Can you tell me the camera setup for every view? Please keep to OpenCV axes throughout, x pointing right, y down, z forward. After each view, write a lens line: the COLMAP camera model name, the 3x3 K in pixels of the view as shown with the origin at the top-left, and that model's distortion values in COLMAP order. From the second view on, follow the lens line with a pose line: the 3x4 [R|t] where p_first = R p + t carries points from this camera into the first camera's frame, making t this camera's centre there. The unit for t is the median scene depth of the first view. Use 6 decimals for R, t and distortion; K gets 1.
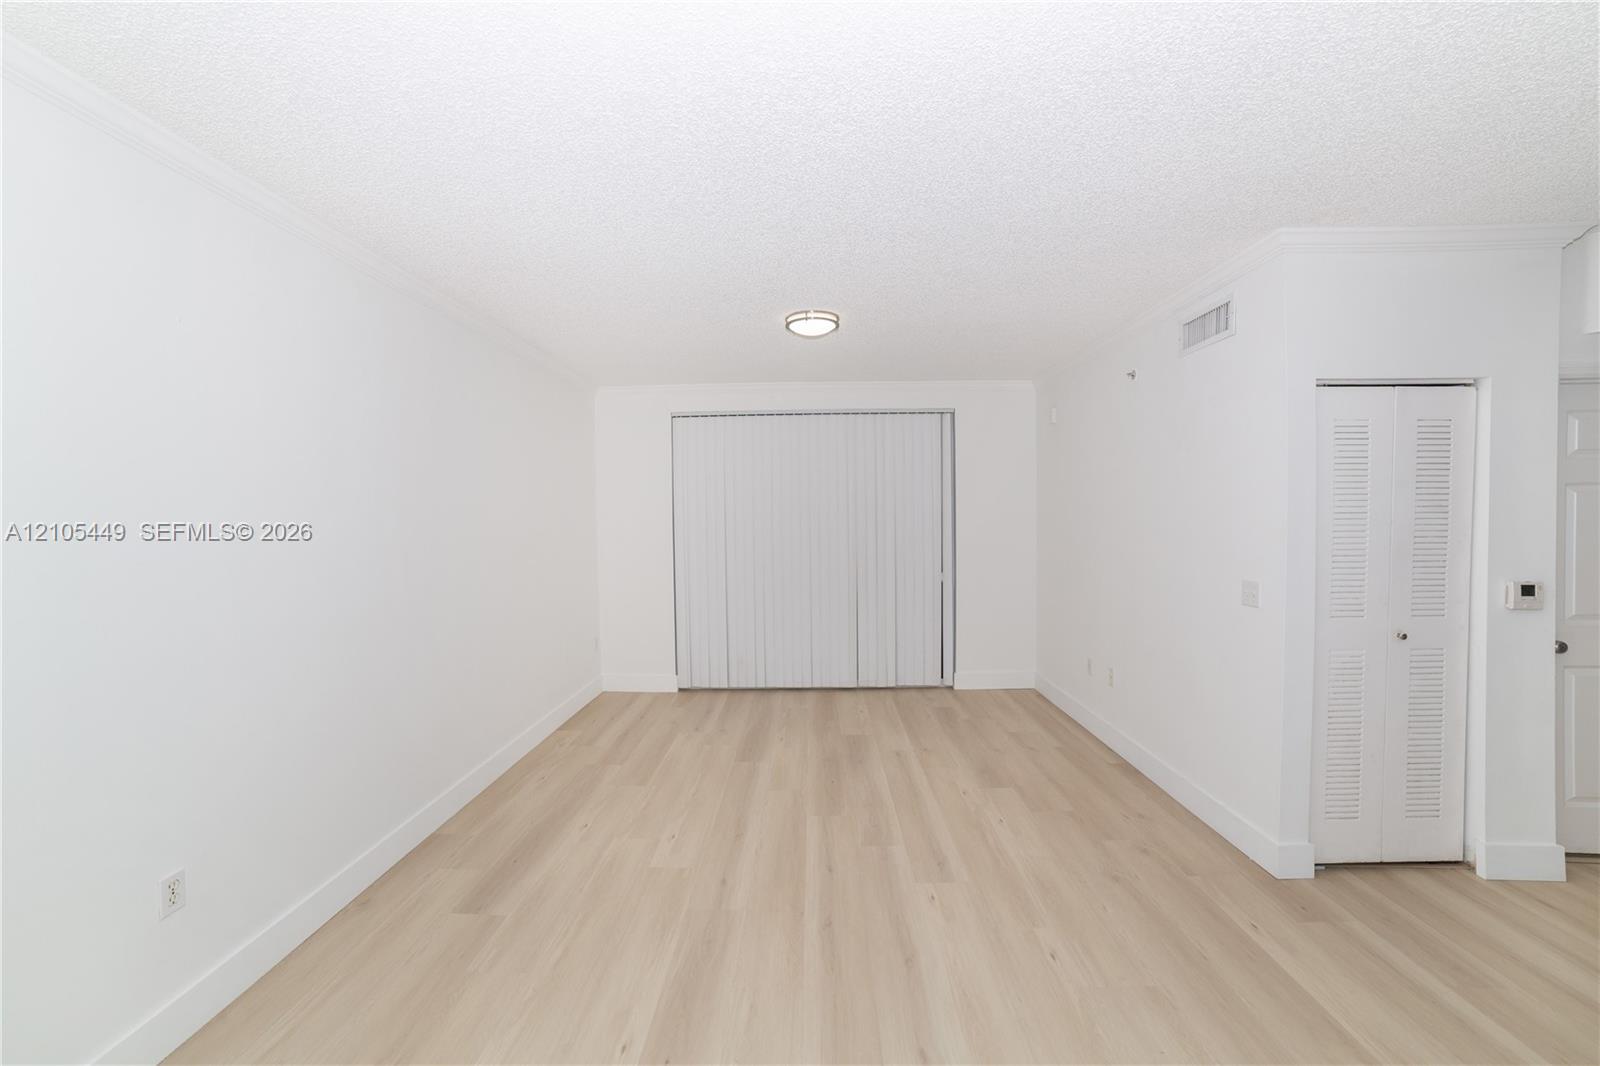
lens RADIAL K [[645.3, 0, 810.4], [0, 645.3, 521.7], [0, 0, 1]] dist [-0.069143, 0.031507]
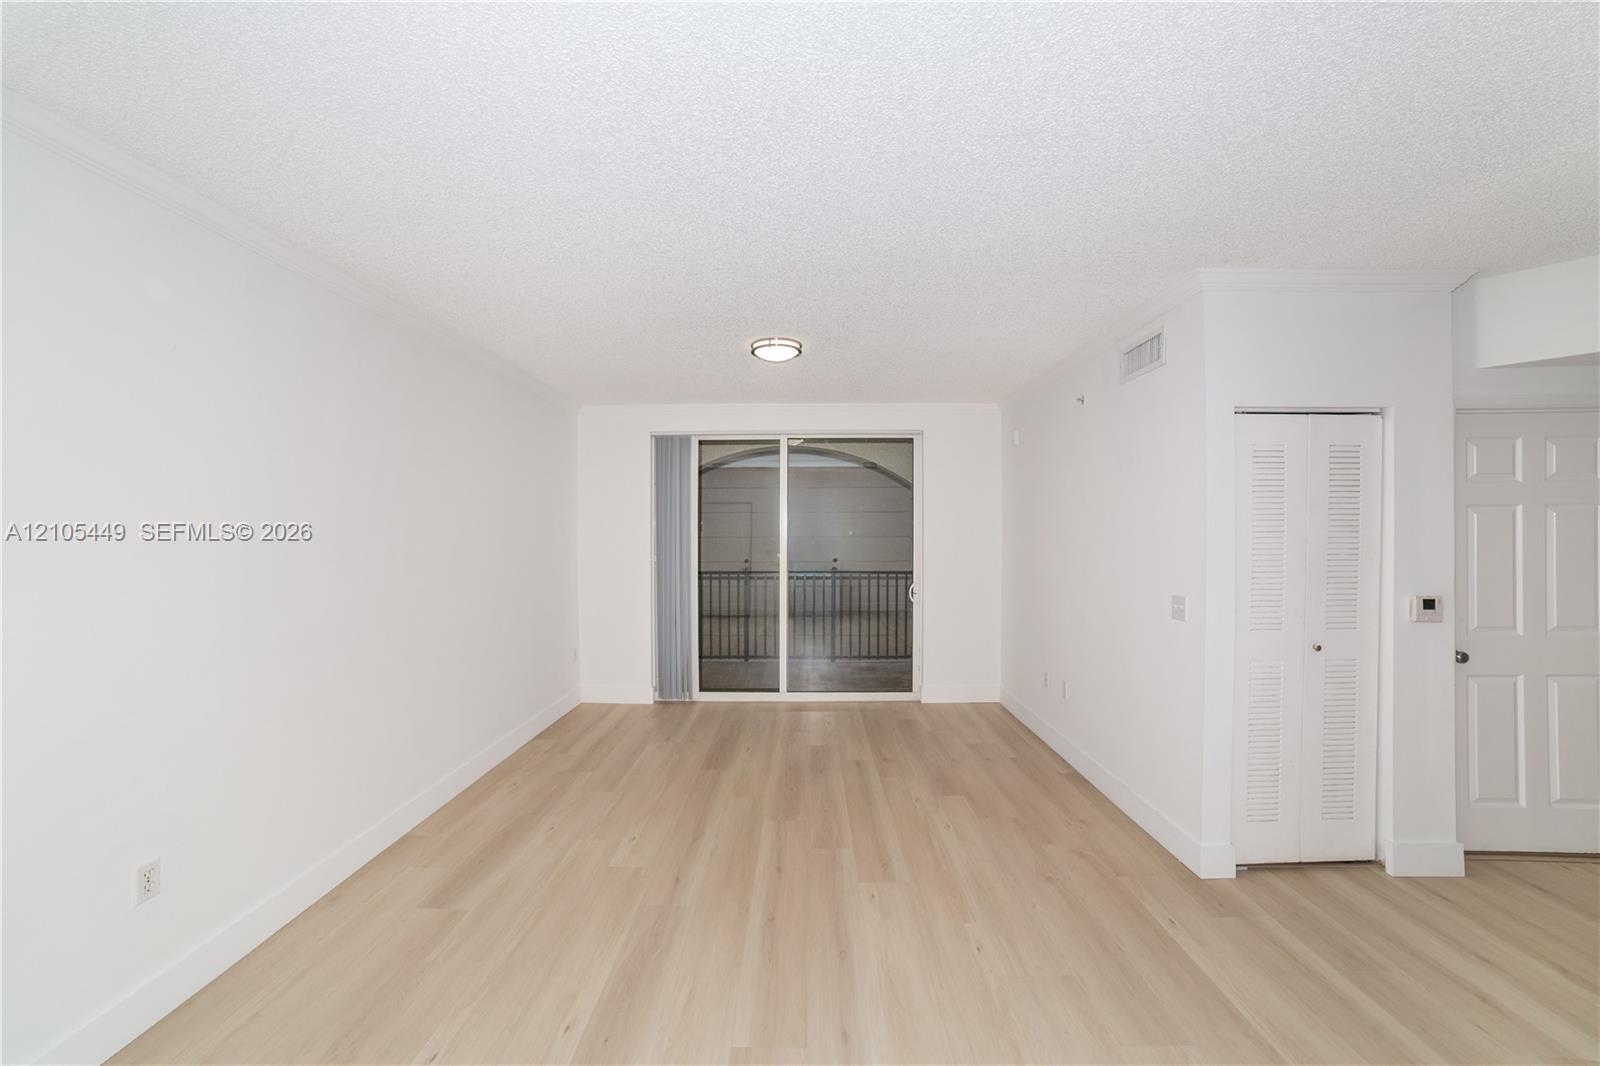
lens RADIAL K [[640.3, 0, 803.4], [0, 640.3, 521.9], [0, 0, 1]] dist [-0.075497, 0.032976]
pose [[0.999971, 0.005721, 0.005107, 0.065570], [-0.005582, 0.999624, -0.026855, 0.001454], [-0.005258, 0.026825, 0.999626, -0.055229]]
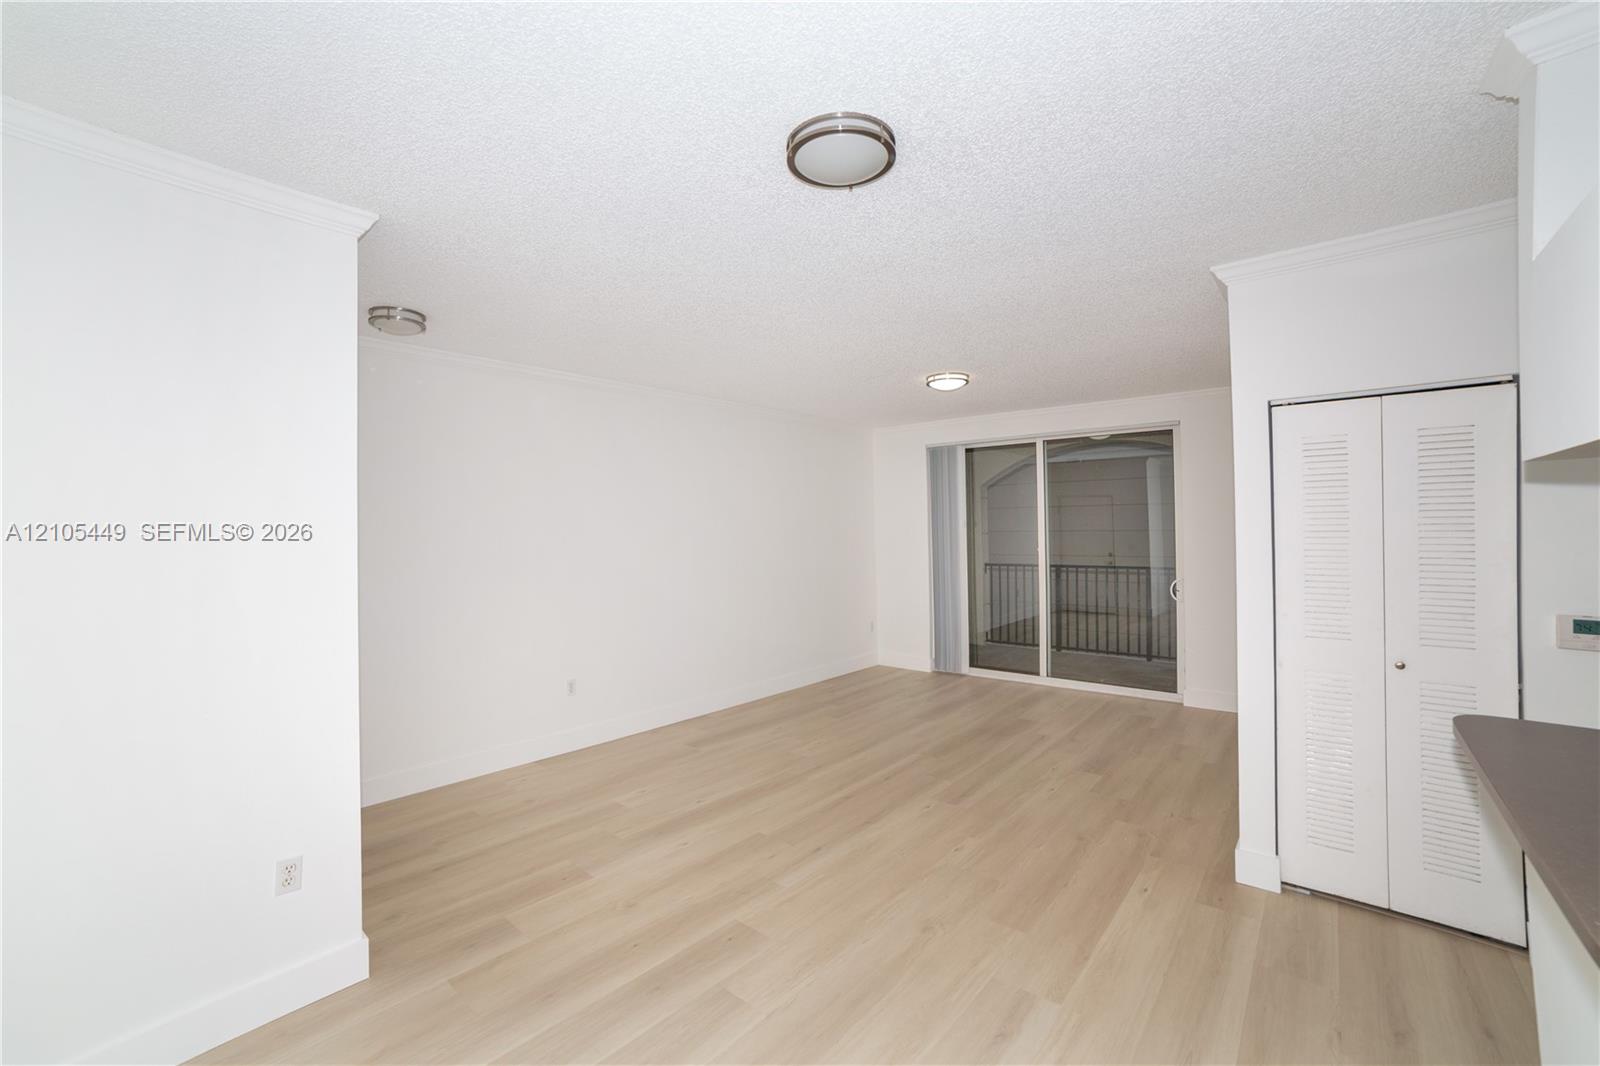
lens RADIAL K [[640.3, 0, 803.4], [0, 640.3, 521.9], [0, 0, 1]] dist [-0.075497, 0.032976]
pose [[0.788799, -0.005626, -0.614625, 0.799059], [-0.002393, 0.999922, -0.012224, -0.014490], [0.614646, 0.011113, 0.788725, -0.260624]]
